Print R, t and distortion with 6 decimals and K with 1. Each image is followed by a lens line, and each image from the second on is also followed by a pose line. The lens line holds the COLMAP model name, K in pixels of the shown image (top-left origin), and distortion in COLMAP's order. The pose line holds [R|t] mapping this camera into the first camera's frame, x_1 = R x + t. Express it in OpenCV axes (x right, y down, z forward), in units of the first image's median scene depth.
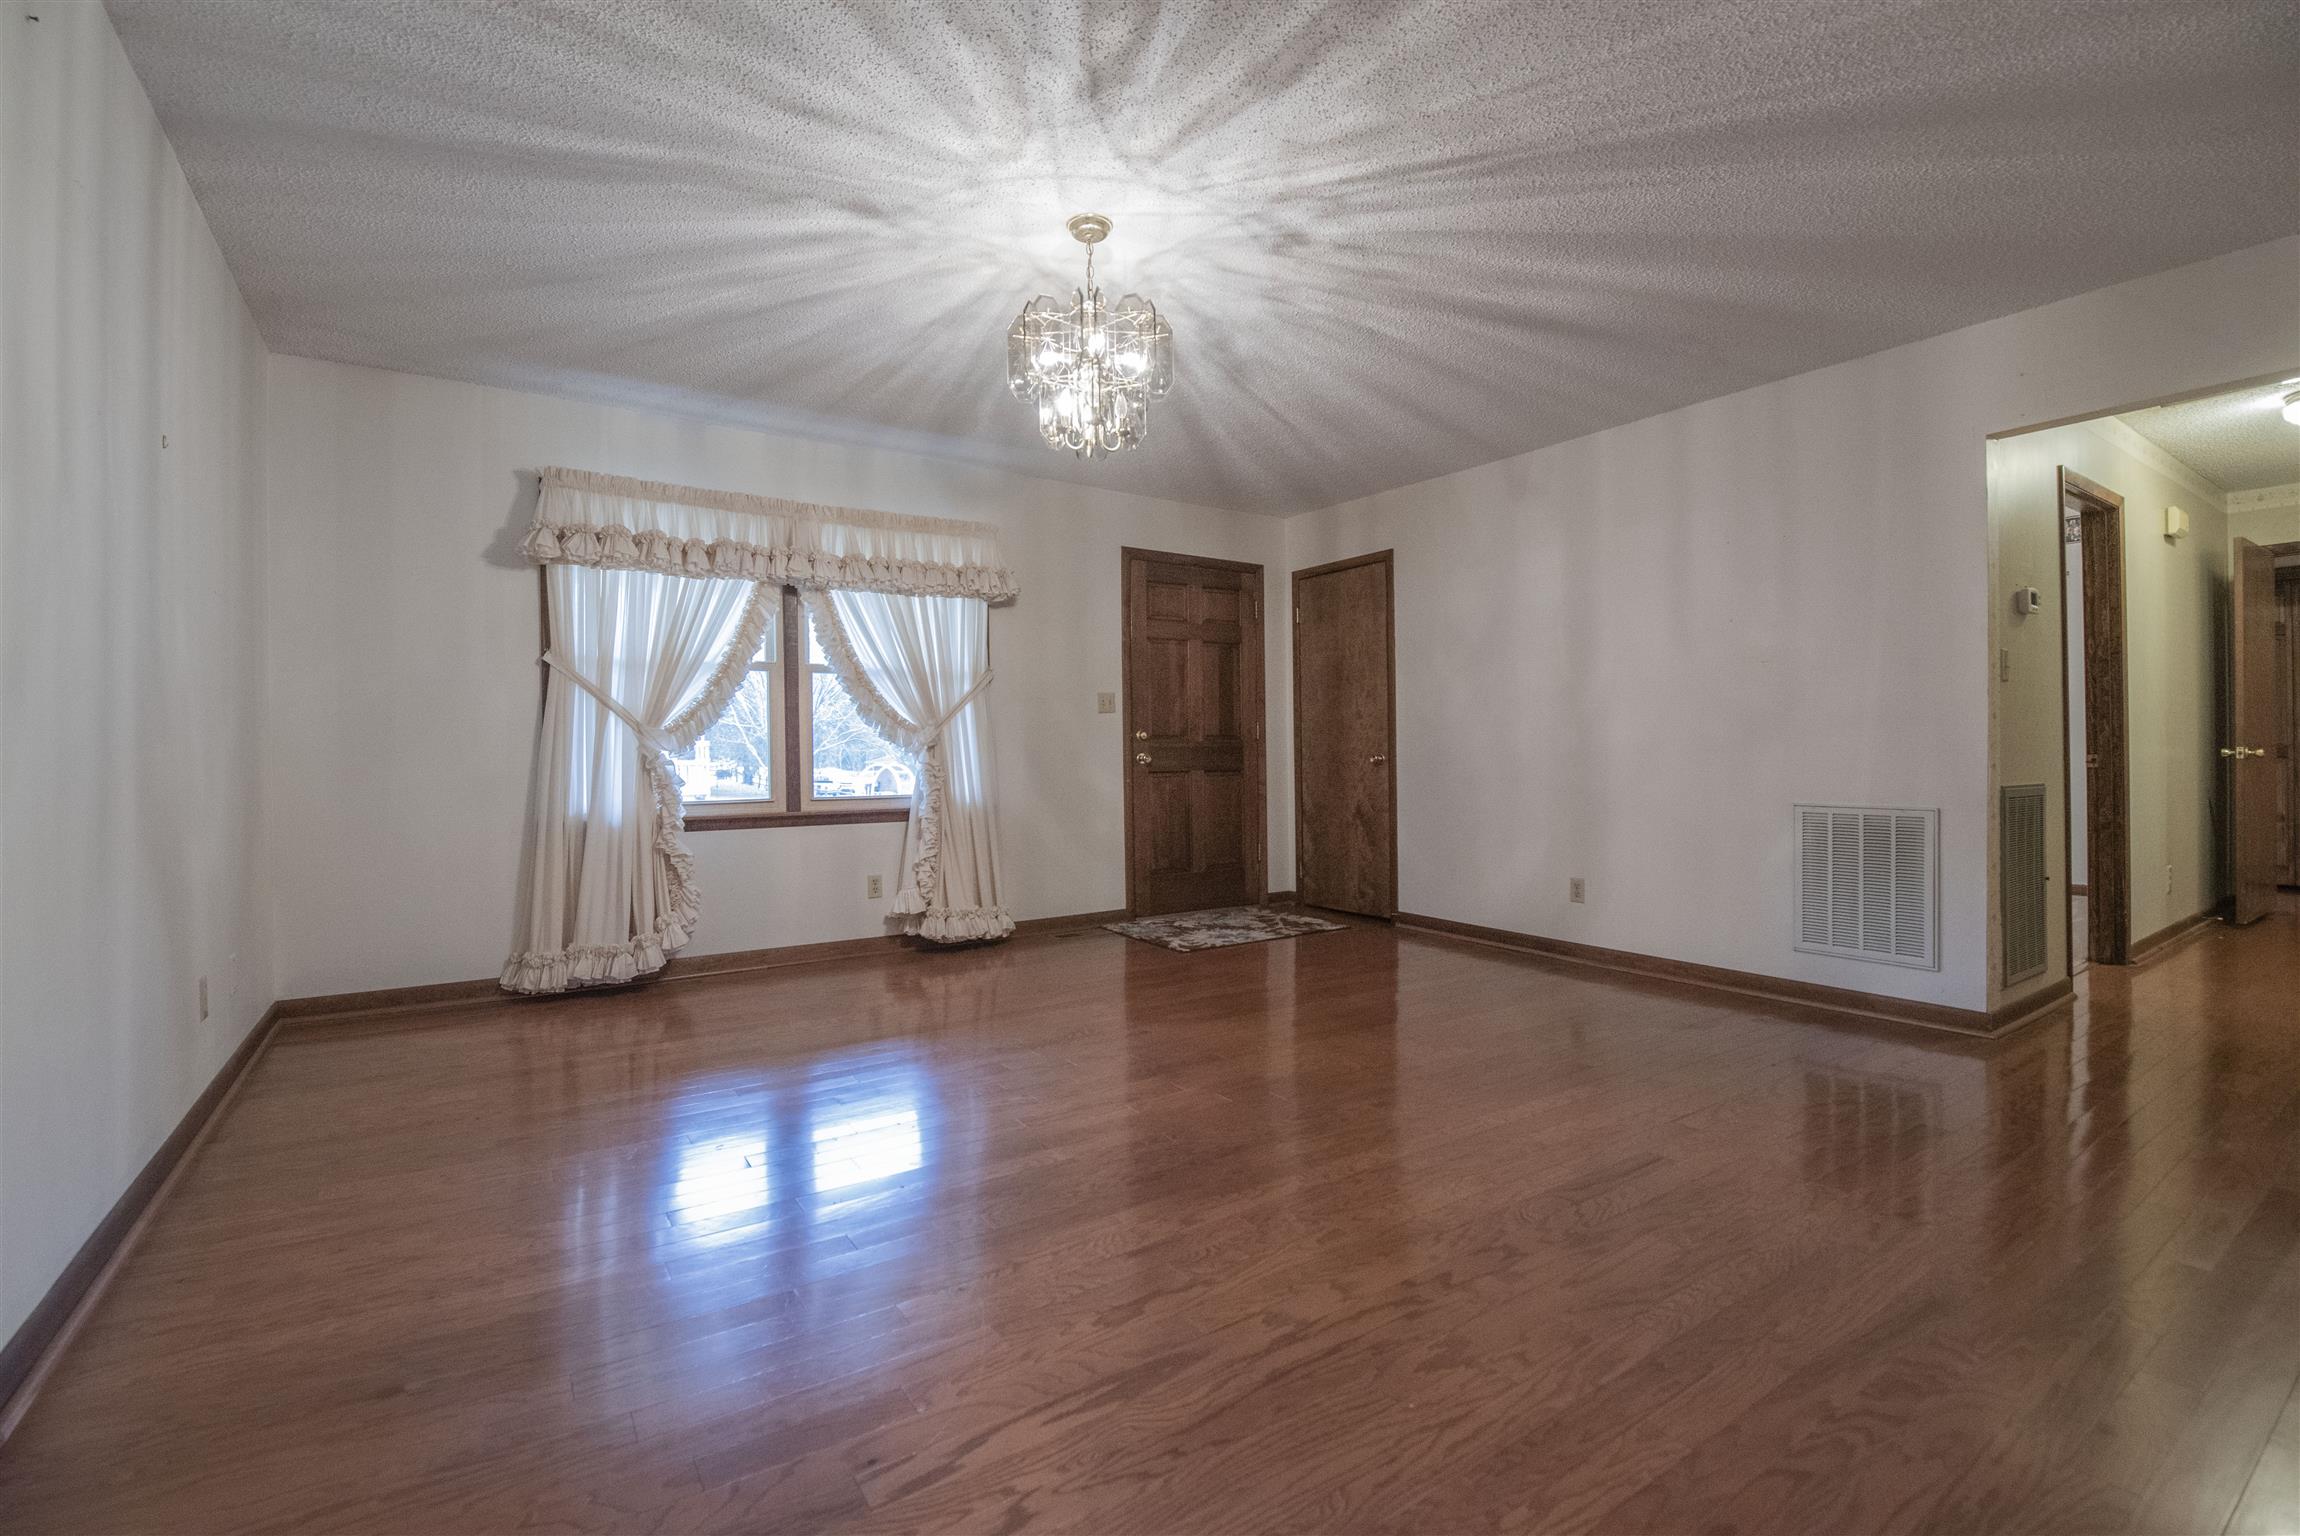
lens RADIAL K [[980.8, 0, 1149.4], [0, 980.8, 761.3], [0, 0, 1]] dist [-0.000687, -0.008688]
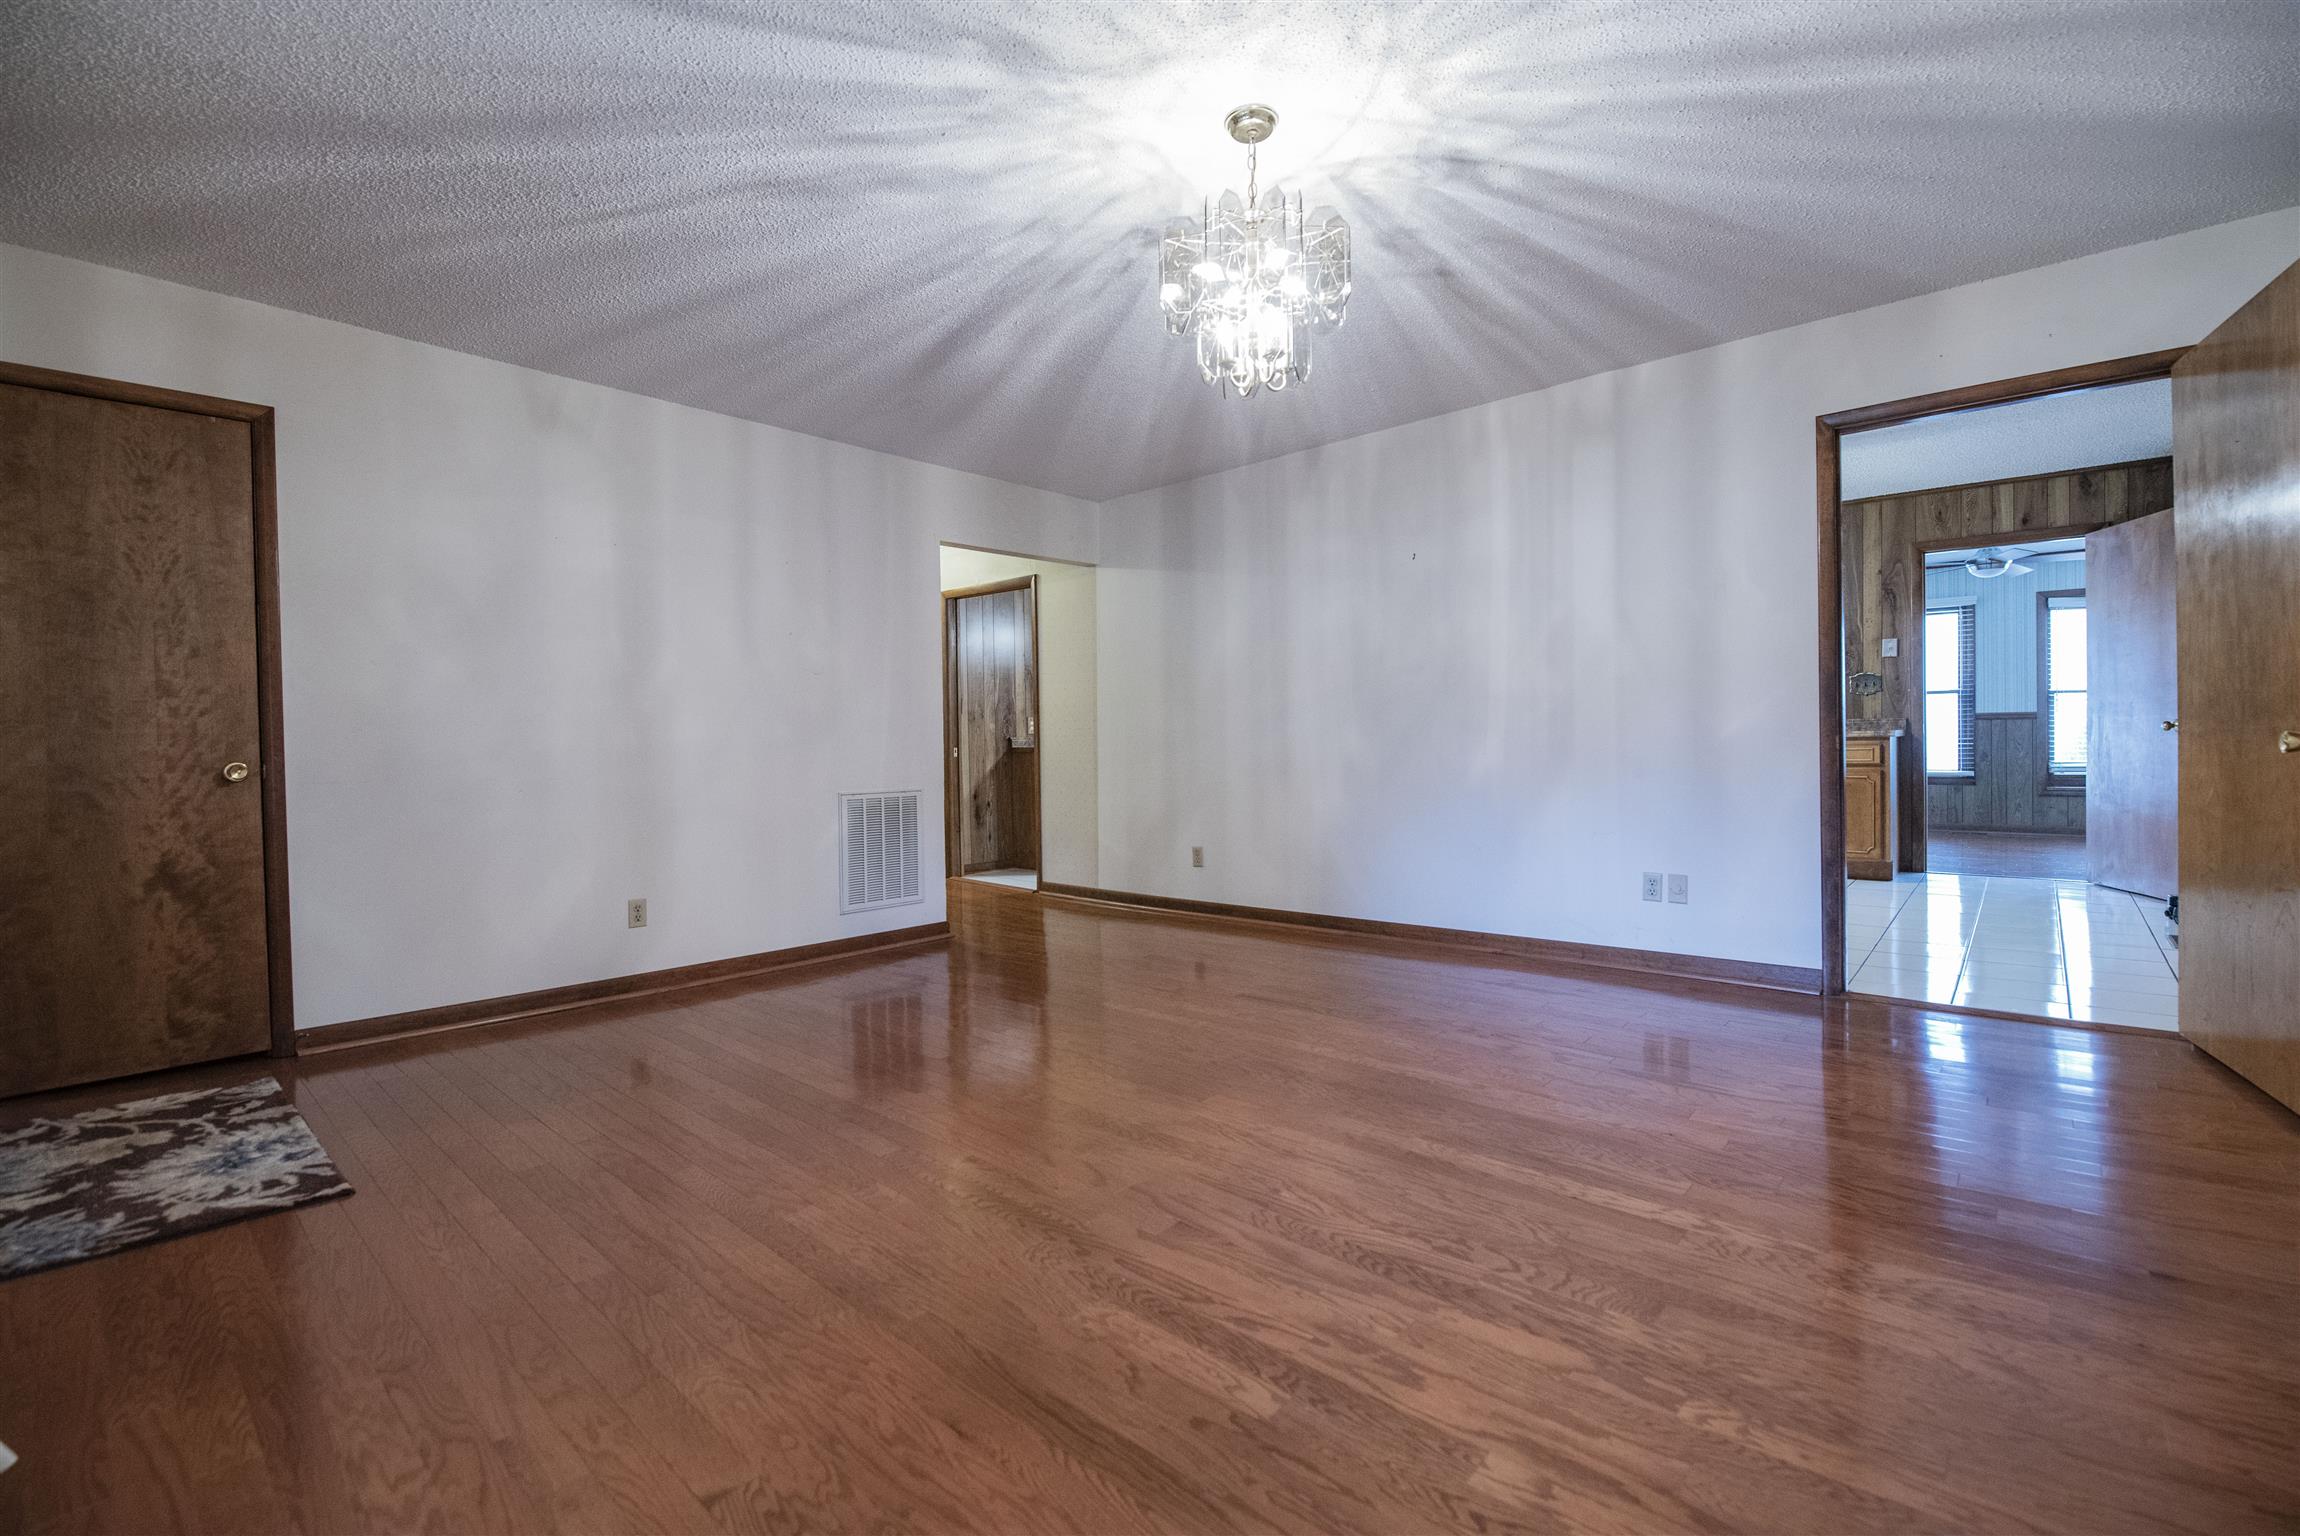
lens RADIAL K [[990.5, 0, 1127.4], [0, 990.5, 747.3], [0, 0, 1]] dist [-0.001617, -0.009325]
pose [[-0.218803, 0.007724, 0.975738, -0.561301], [0.029461, 0.999565, -0.001306, -0.000927], [-0.975324, 0.028461, -0.218935, 0.840043]]
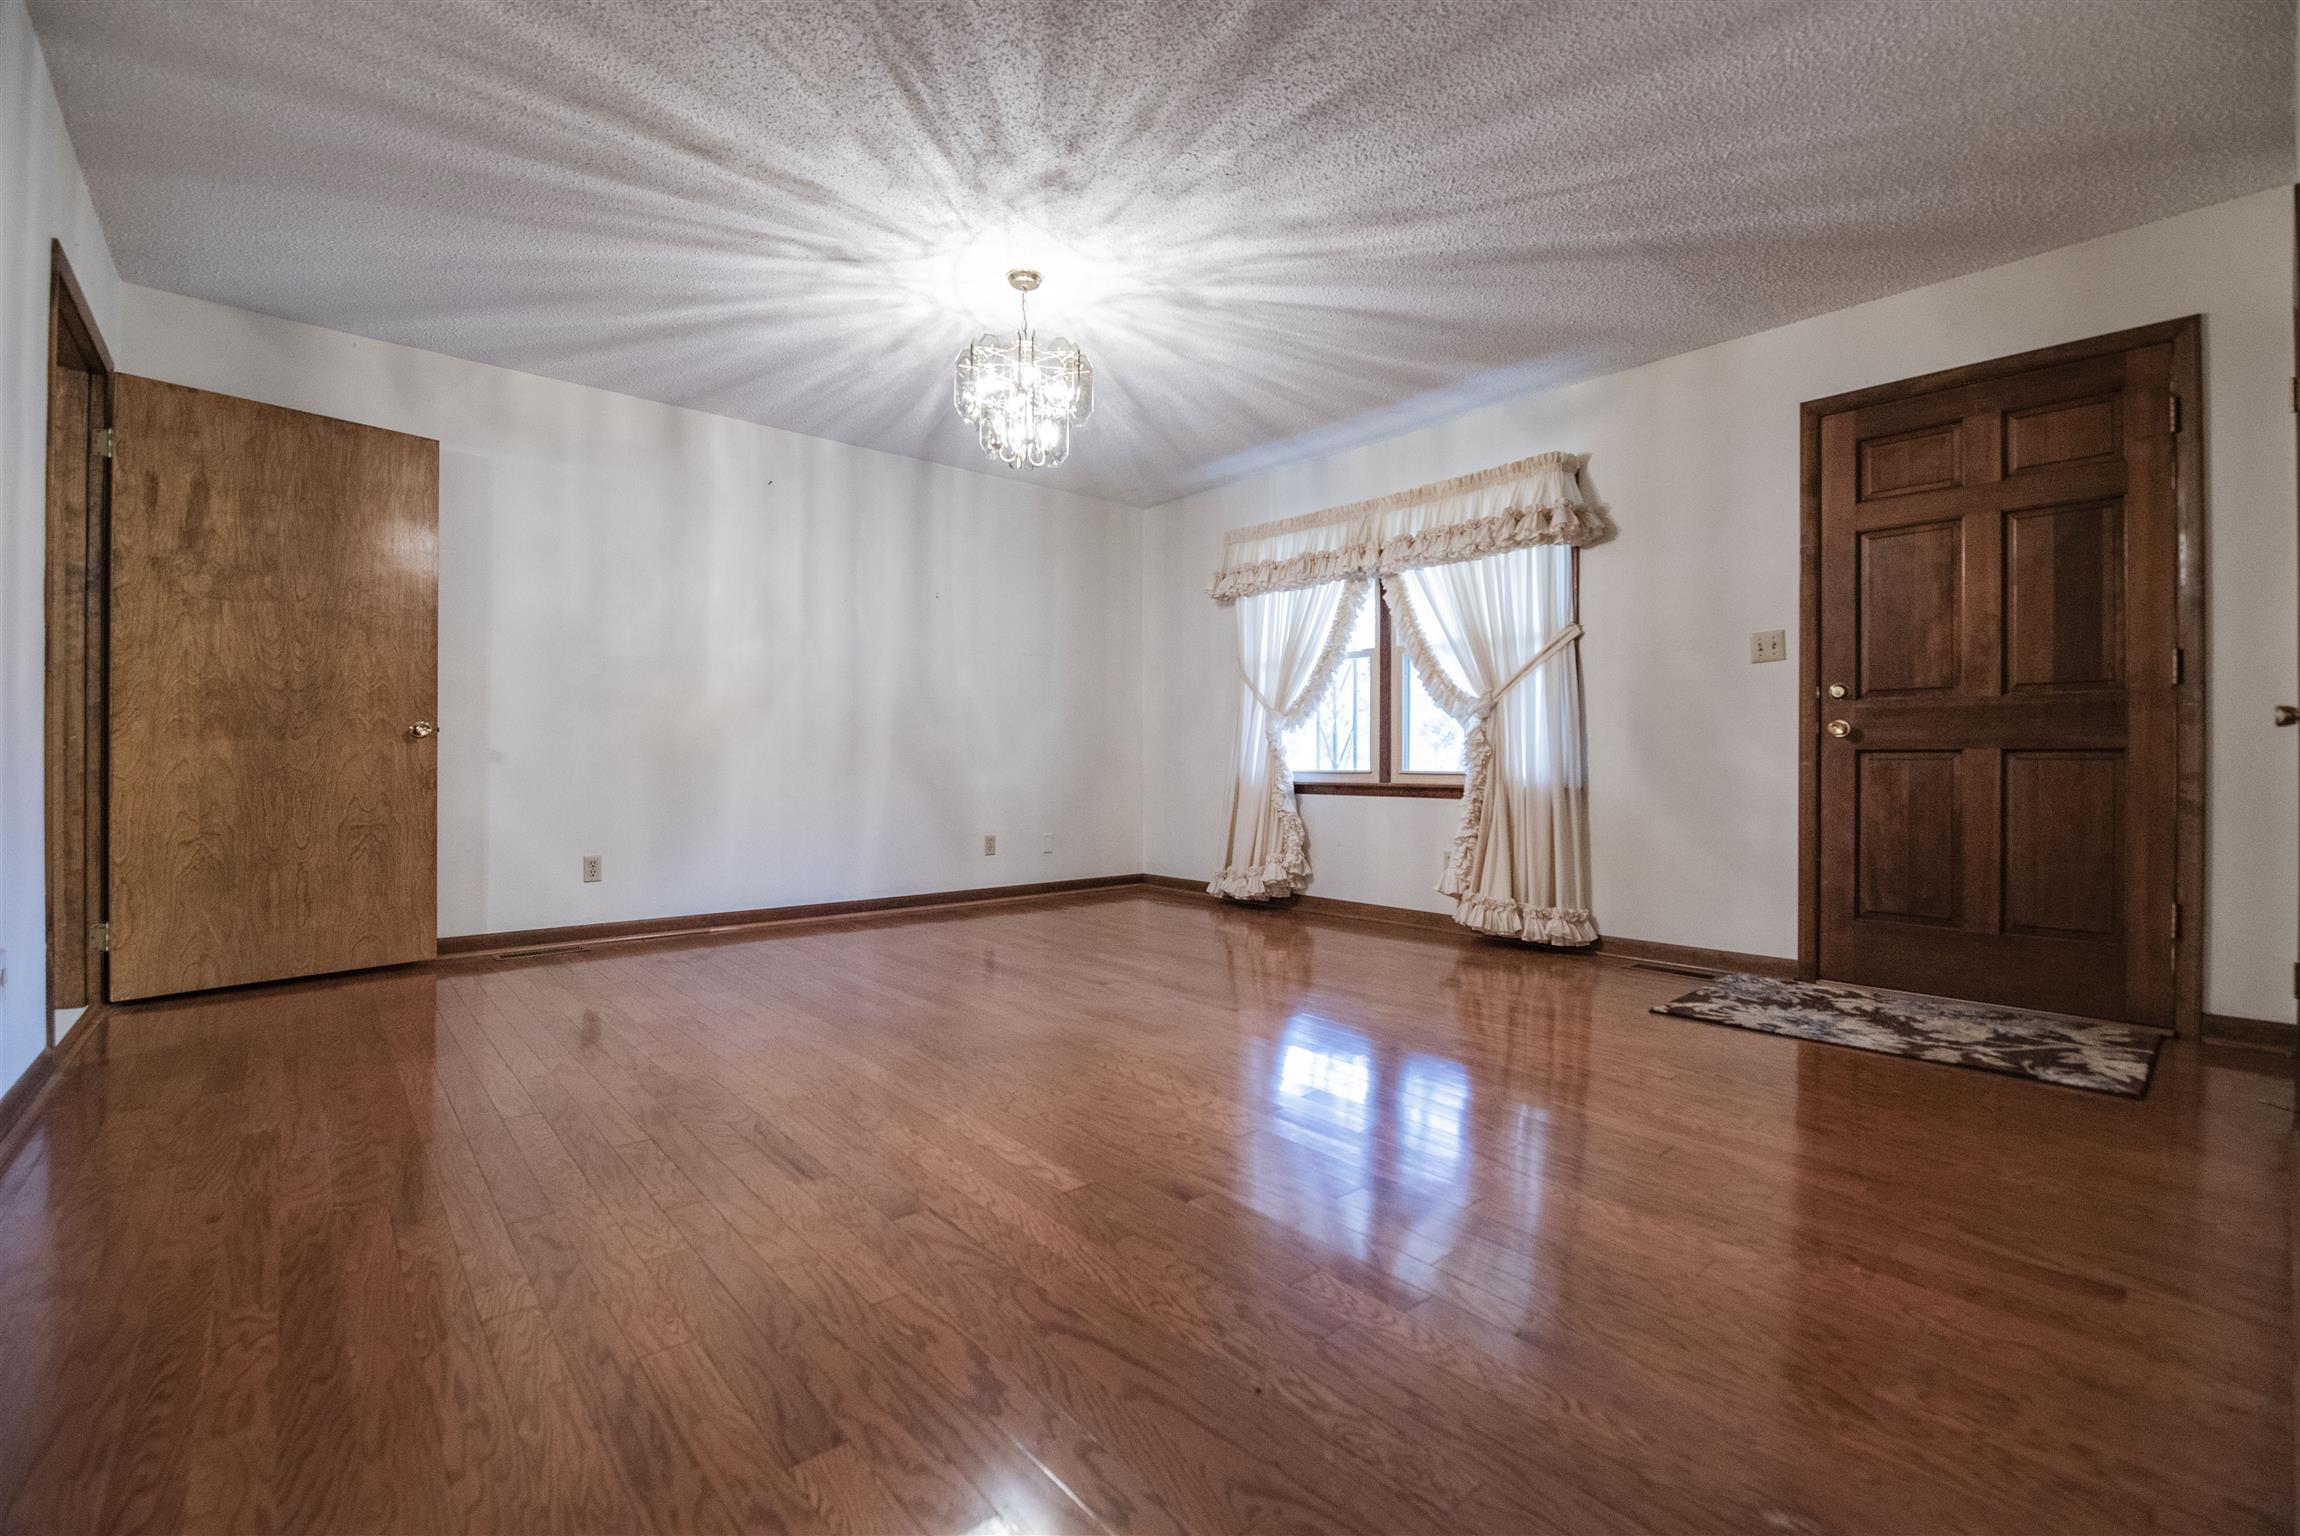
lens RADIAL K [[1011.6, 0, 1151.3], [0, 1011.6, 760.1], [0, 0, 1]] dist [0.000114, -0.010383]
pose [[0.116699, 0.005115, -0.993154, 0.769853], [-0.014206, 0.999893, 0.003481, 0.027781], [0.993066, 0.013703, 0.116759, 0.652789]]
